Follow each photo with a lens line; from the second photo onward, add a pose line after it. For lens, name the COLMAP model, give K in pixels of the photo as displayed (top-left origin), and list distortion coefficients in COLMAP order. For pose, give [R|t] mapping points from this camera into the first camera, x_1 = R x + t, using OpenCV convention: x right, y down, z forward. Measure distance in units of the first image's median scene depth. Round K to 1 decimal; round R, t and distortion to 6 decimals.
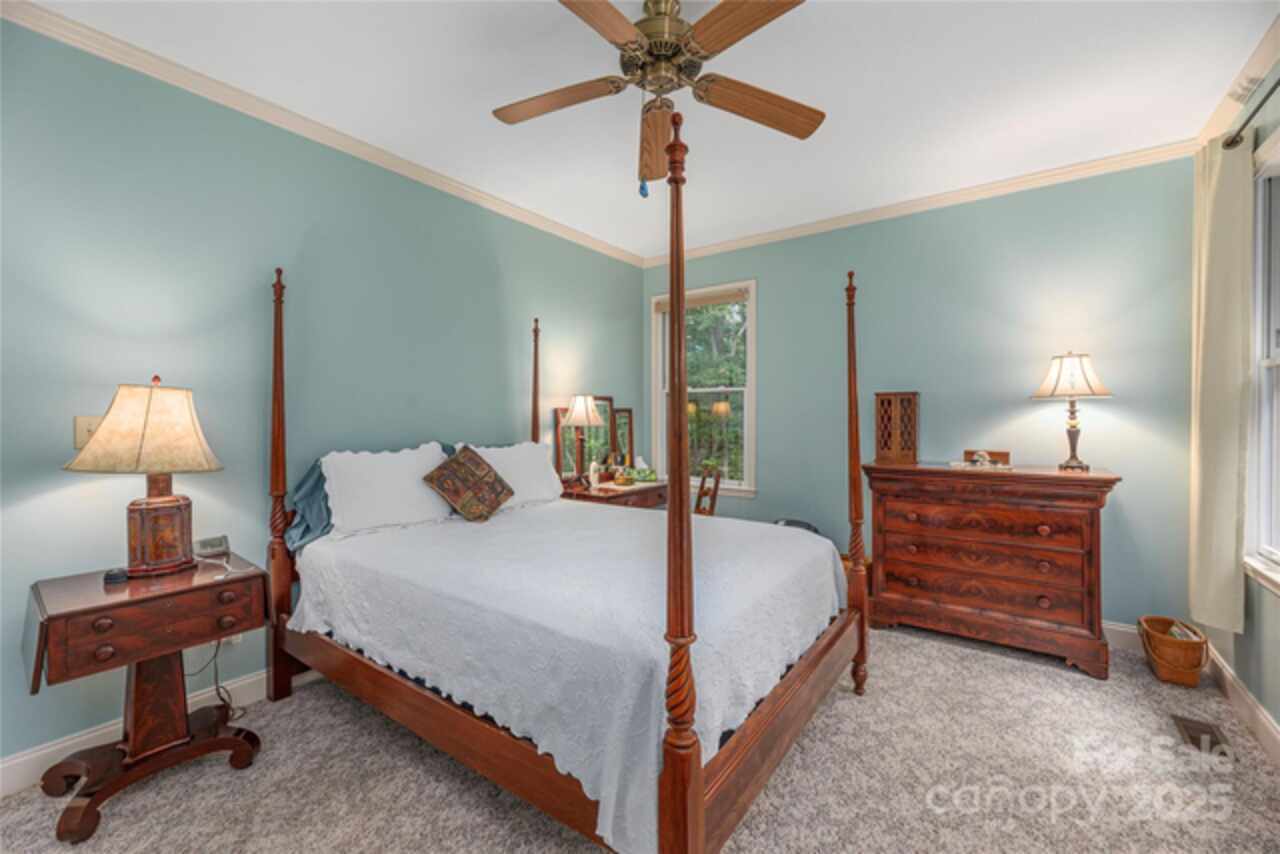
lens RADIAL K [[517.0, 0, 637.9], [0, 517.0, 426.3], [0, 0, 1]] dist [-0.000674, 0.000079]
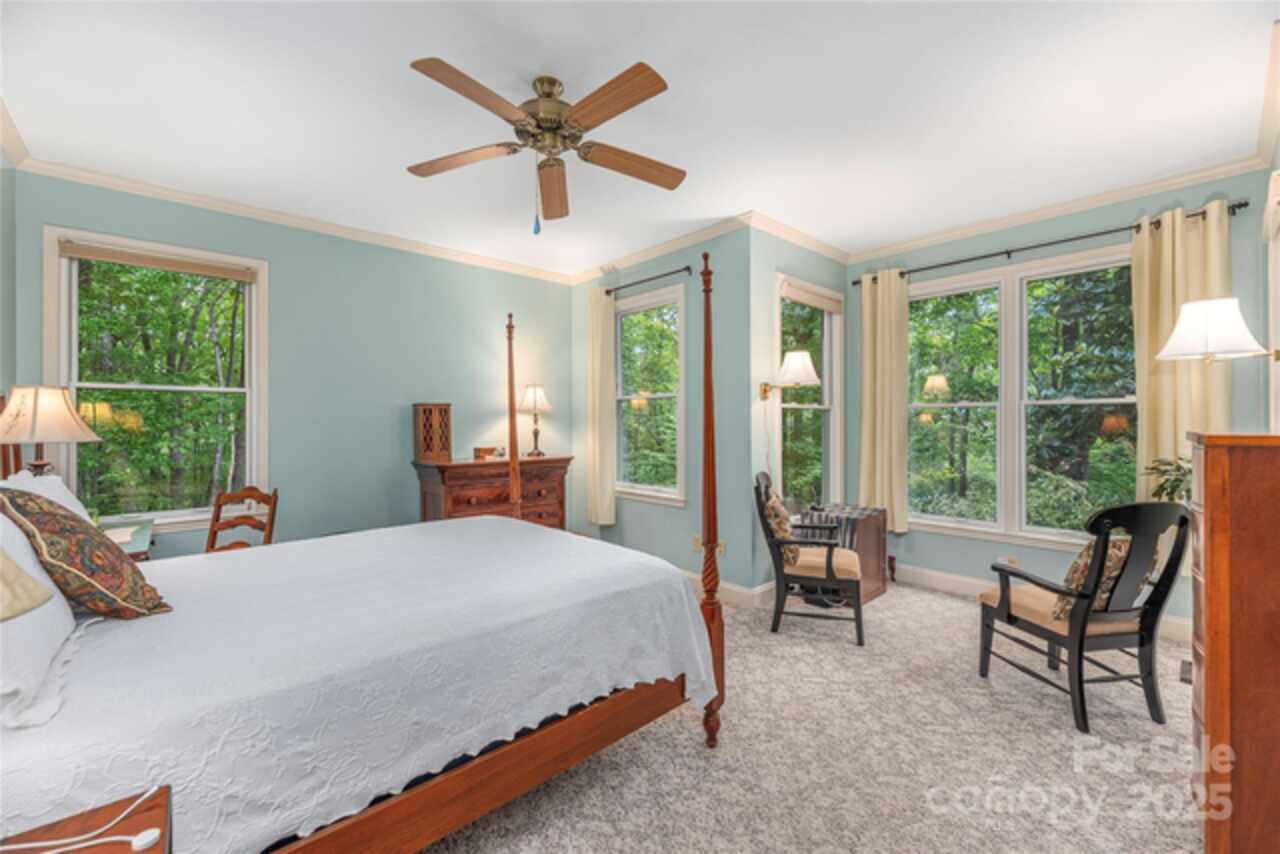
lens RADIAL K [[517.0, 0, 637.9], [0, 517.0, 426.3], [0, 0, 1]] dist [-0.000674, 0.000079]
pose [[0.201251, -0.003224, 0.979534, -0.629918], [0.032464, 0.999467, -0.003380, 0.007721], [-0.979002, 0.032480, 0.201248, 0.327460]]
